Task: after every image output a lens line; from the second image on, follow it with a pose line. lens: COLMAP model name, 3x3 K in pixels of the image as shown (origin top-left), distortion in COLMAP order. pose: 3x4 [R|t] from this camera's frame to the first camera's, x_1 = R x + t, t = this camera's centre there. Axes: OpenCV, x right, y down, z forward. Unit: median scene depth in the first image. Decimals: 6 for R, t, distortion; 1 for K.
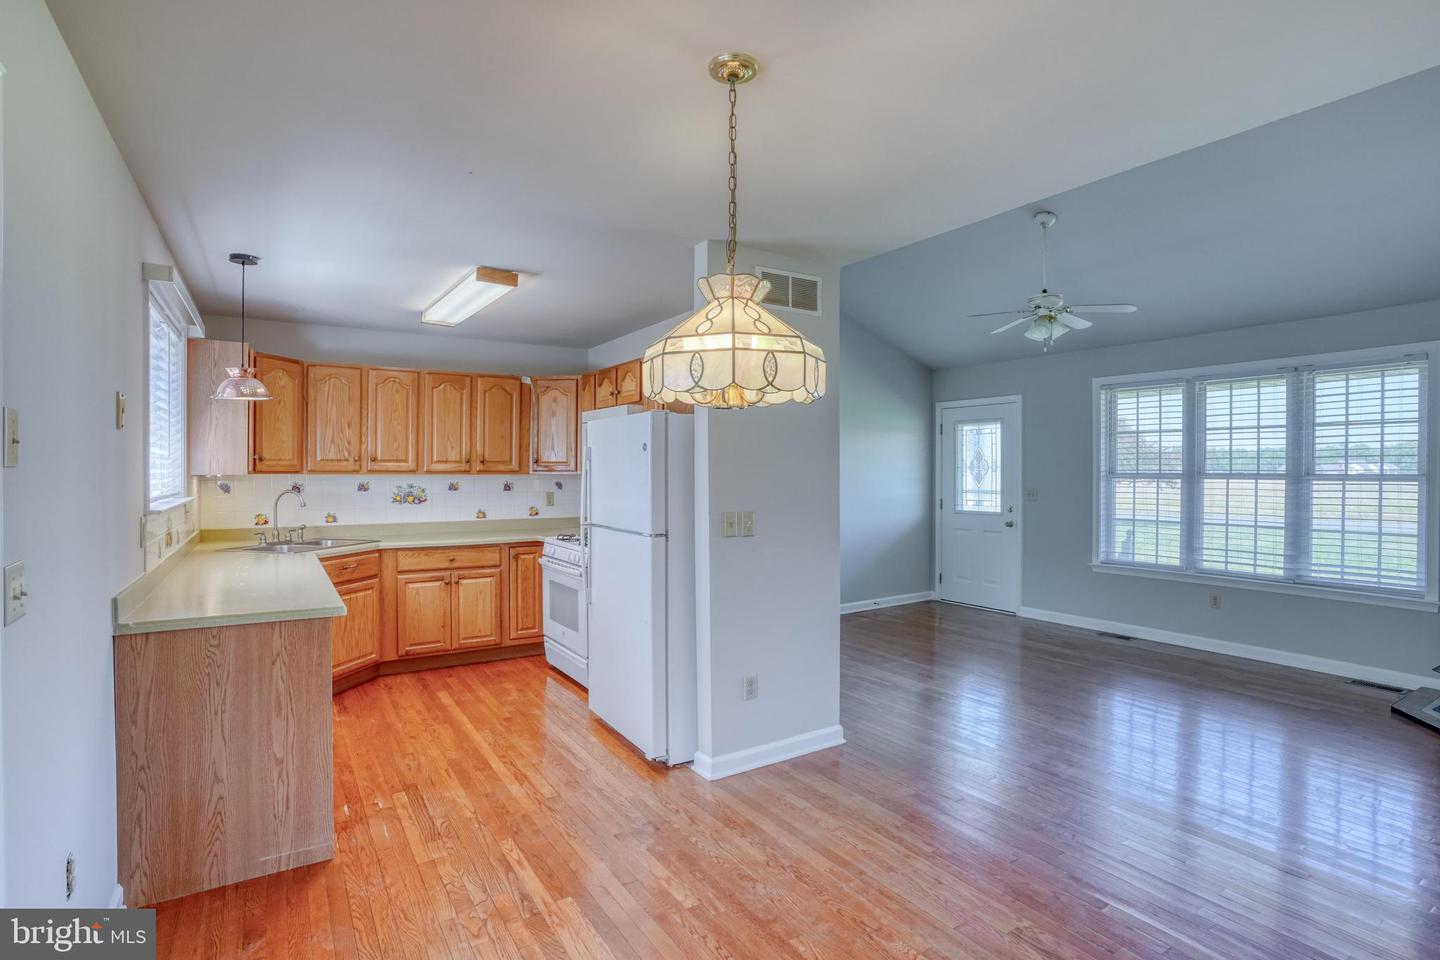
lens RADIAL K [[746.3, 0, 720.0], [0, 746.3, 480.0], [0, 0, 1]] dist [-0.084761, 0.041357]
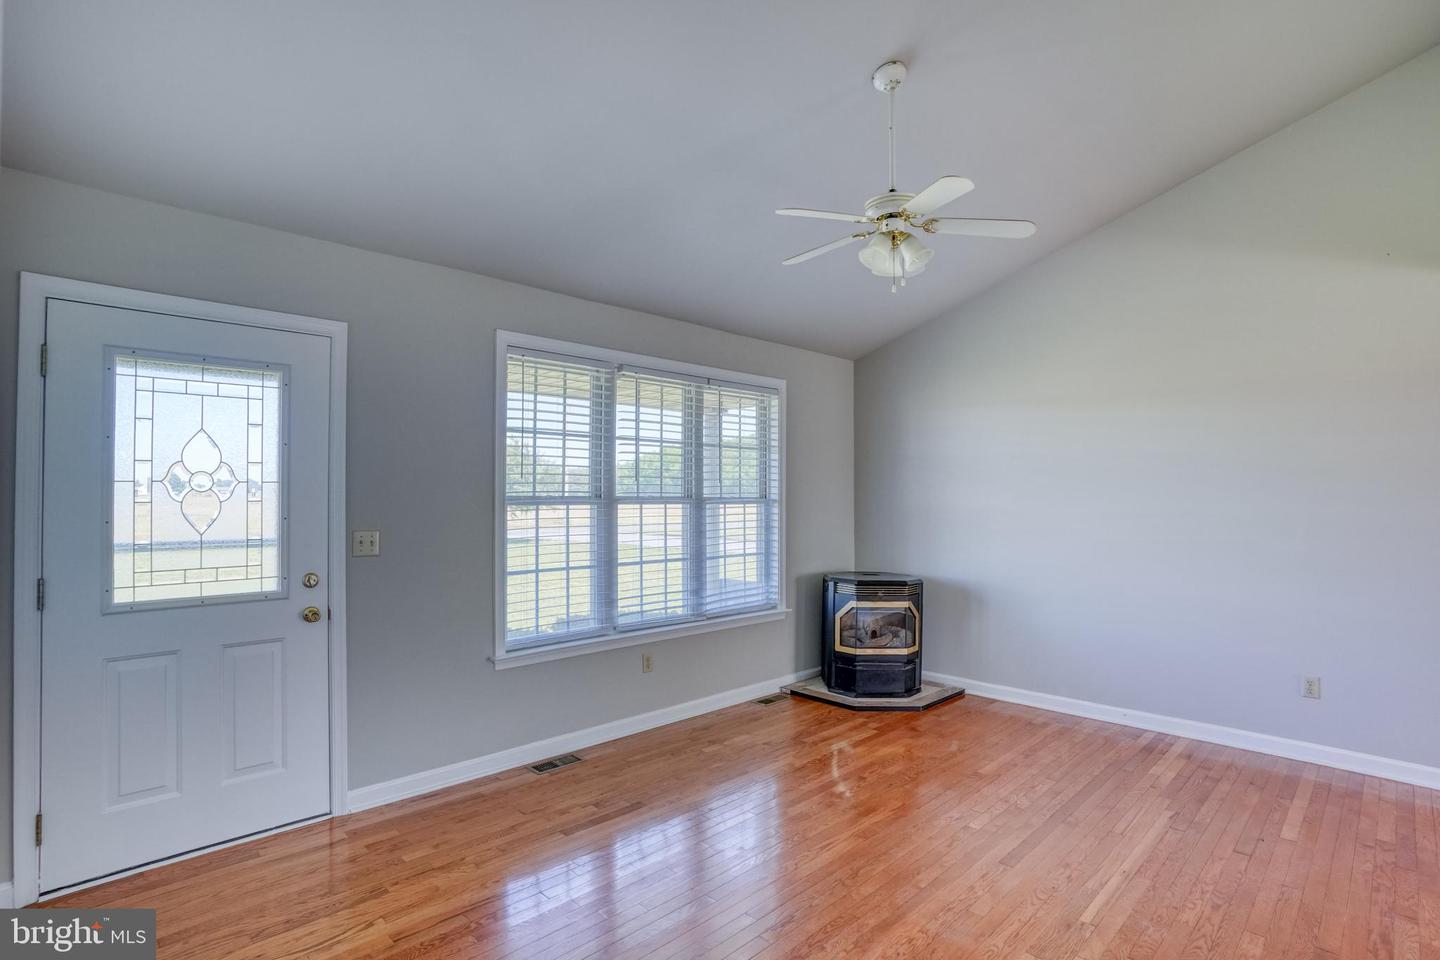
lens RADIAL K [[746.3, 0, 720.0], [0, 746.3, 480.0], [0, 0, 1]] dist [-0.084761, 0.041357]
pose [[-0.217912, 0.022956, 0.975698, -0.100500], [0.013201, 0.999701, -0.020573, -0.009436], [-0.975879, 0.008398, -0.218150, 1.119650]]
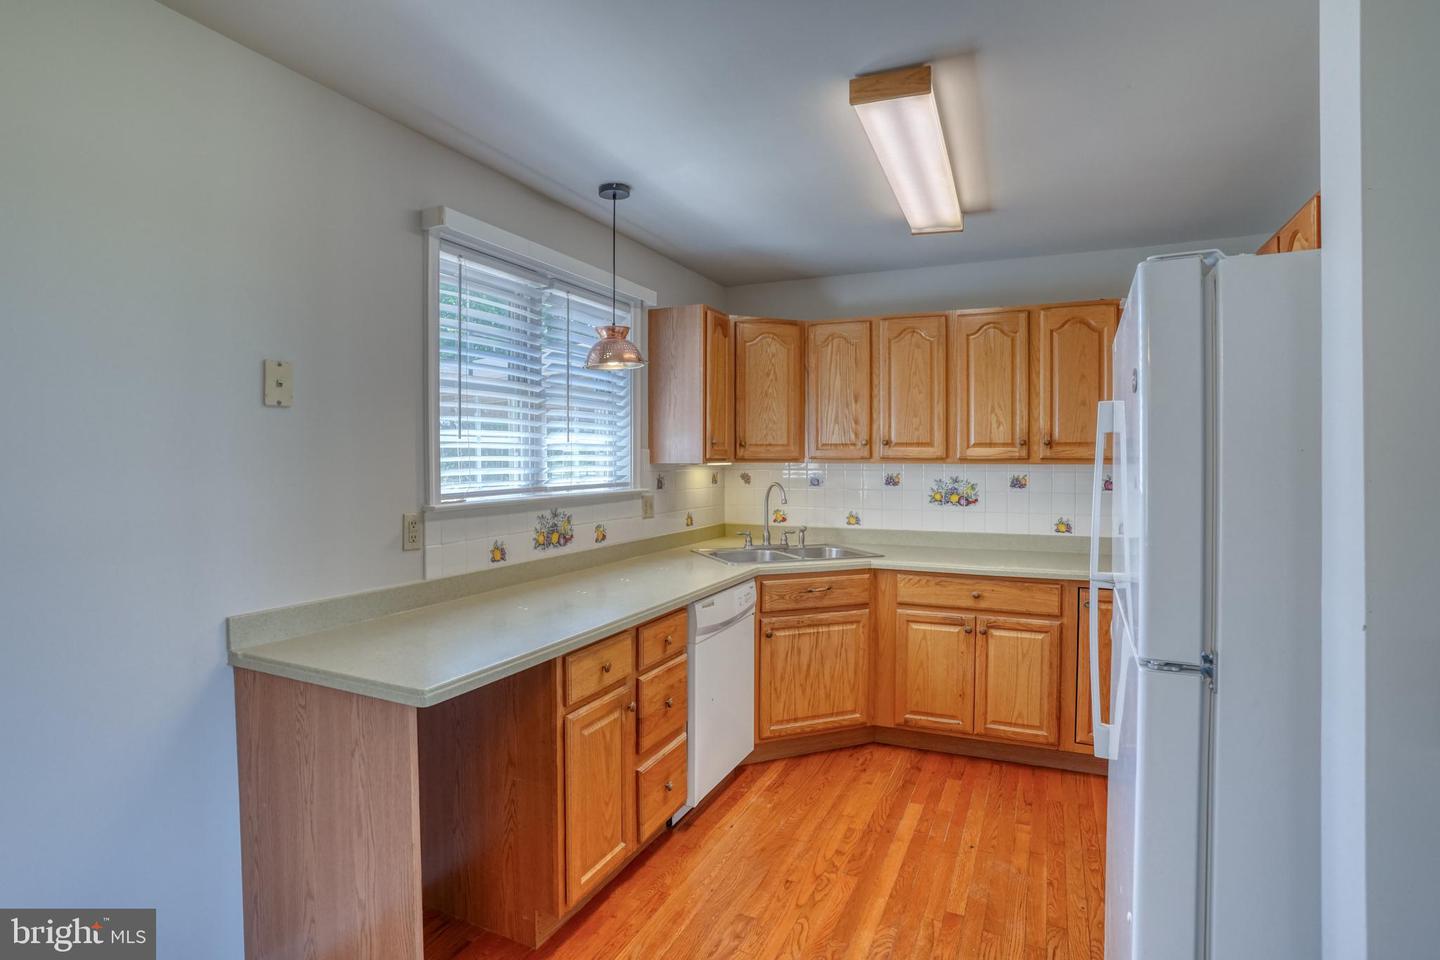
lens RADIAL K [[737.3, 0, 677.4], [0, 737.3, 463.9], [0, 0, 1]] dist [-0.060022, 0.000605]
pose [[0.519416, 0.003156, -0.854516, 0.042424], [-0.007484, 0.999972, -0.000856, -0.004827], [0.854489, 0.006839, 0.519424, 0.433105]]
